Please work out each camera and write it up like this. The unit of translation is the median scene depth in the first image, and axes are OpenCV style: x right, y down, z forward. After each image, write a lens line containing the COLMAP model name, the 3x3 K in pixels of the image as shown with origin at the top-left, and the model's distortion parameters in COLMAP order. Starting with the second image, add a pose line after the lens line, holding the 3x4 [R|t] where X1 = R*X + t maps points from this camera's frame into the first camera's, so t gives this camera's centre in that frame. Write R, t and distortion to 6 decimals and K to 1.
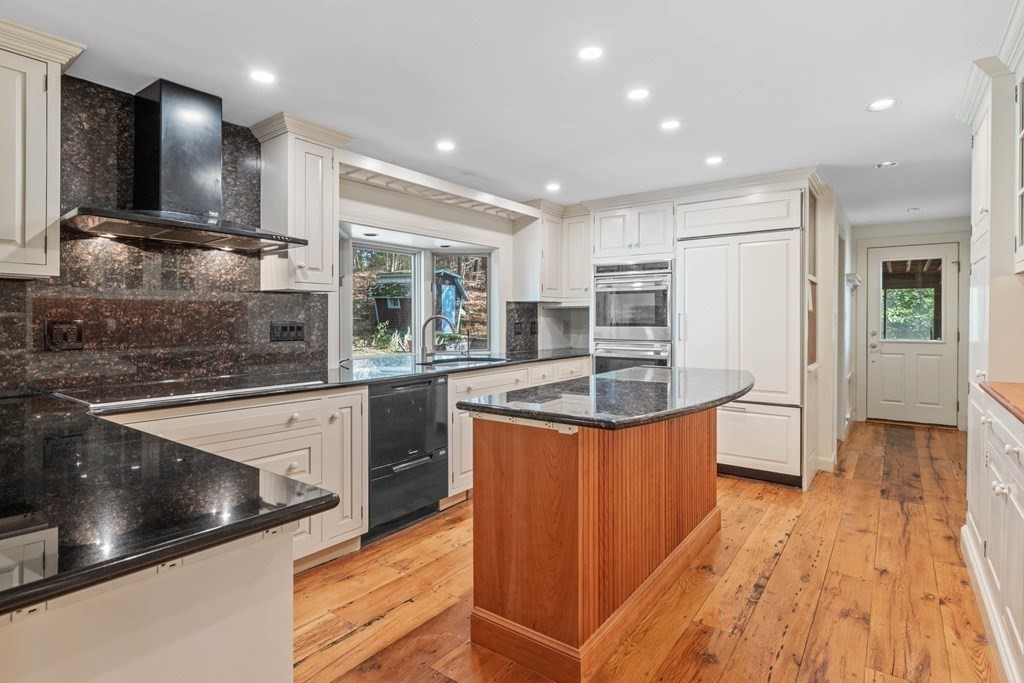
lens RADIAL K [[523.9, 0, 516.6], [0, 523.9, 324.3], [0, 0, 1]] dist [-0.008540, -0.001145]
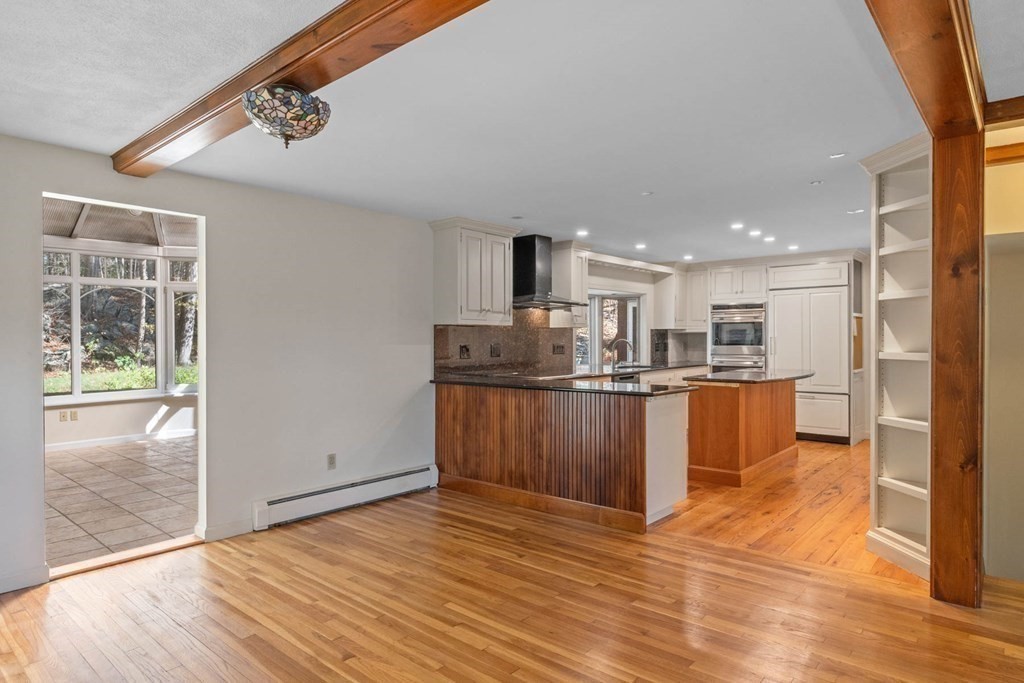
lens RADIAL K [[591.0, 0, 507.0], [0, 591.0, 340.8], [0, 0, 1]] dist [-0.012000, -0.003447]
pose [[0.995775, -0.003765, -0.091750, -0.301670], [0.003315, 0.999982, -0.005061, -0.003365], [0.091768, 0.004735, 0.995769, -0.797489]]
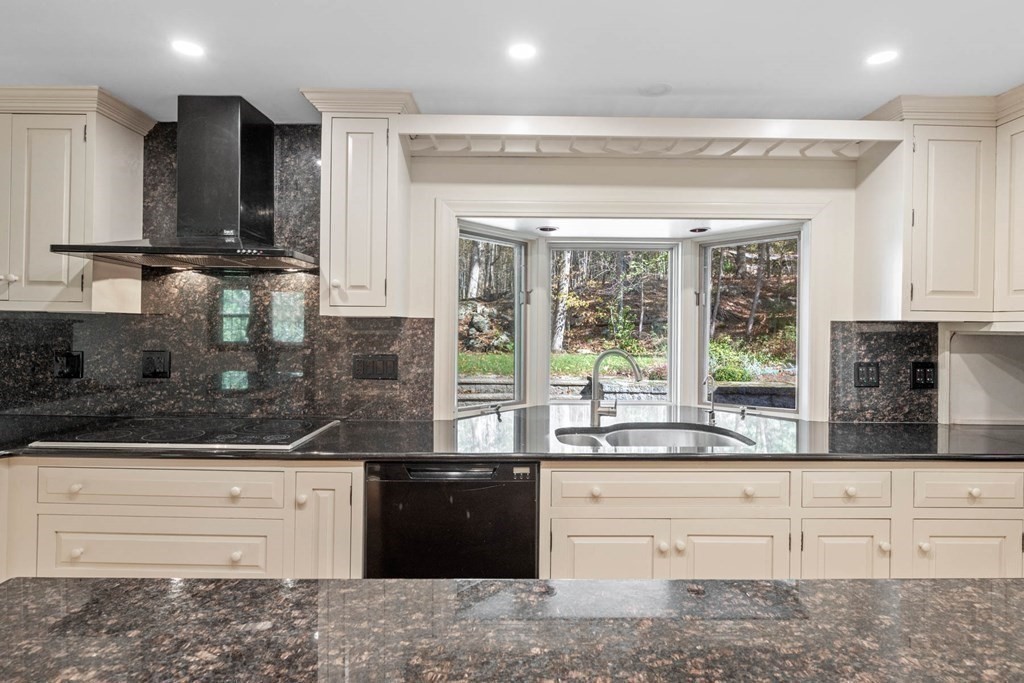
lens RADIAL K [[523.9, 0, 510.7], [0, 523.9, 329.8], [0, 0, 1]] dist [-0.008540, -0.001145]
pose [[0.593864, 0.010843, -0.804492, 0.224078], [-0.017604, 0.999845, 0.000481, -0.032808], [0.804372, 0.013876, 0.593963, 0.488049]]
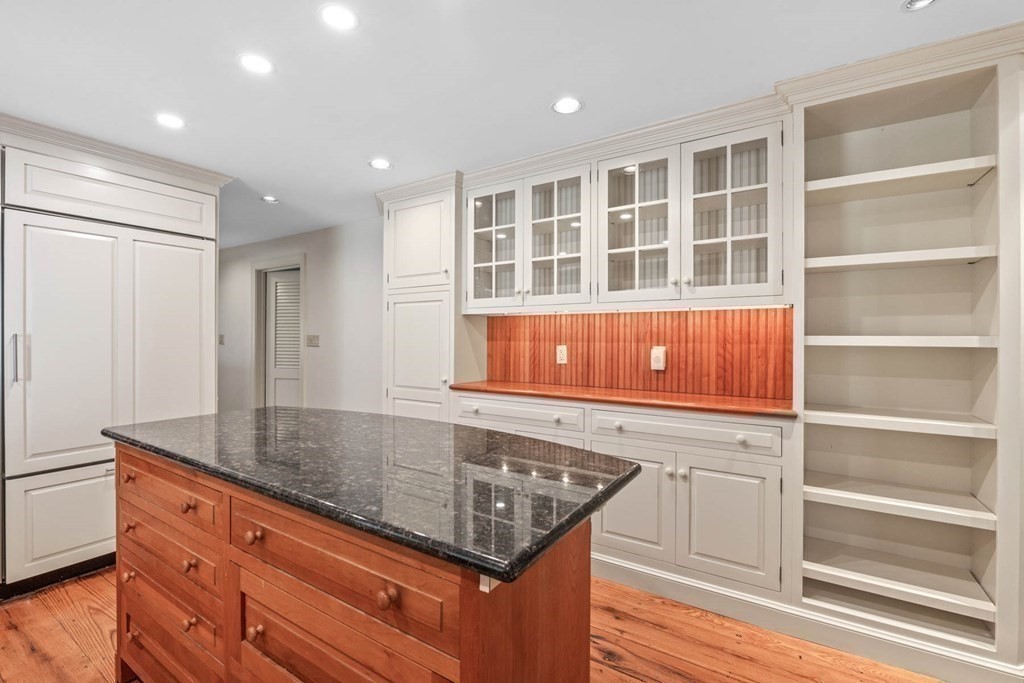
lens RADIAL K [[446.4, 0, 516.7], [0, 446.4, 339.0], [0, 0, 1]] dist [-0.009623, -0.000012]
pose [[-0.062789, 0.000636, 0.998027, -0.202771], [0.010348, 0.999946, 0.000014, -0.010021], [-0.997973, 0.010328, -0.062792, 0.460269]]
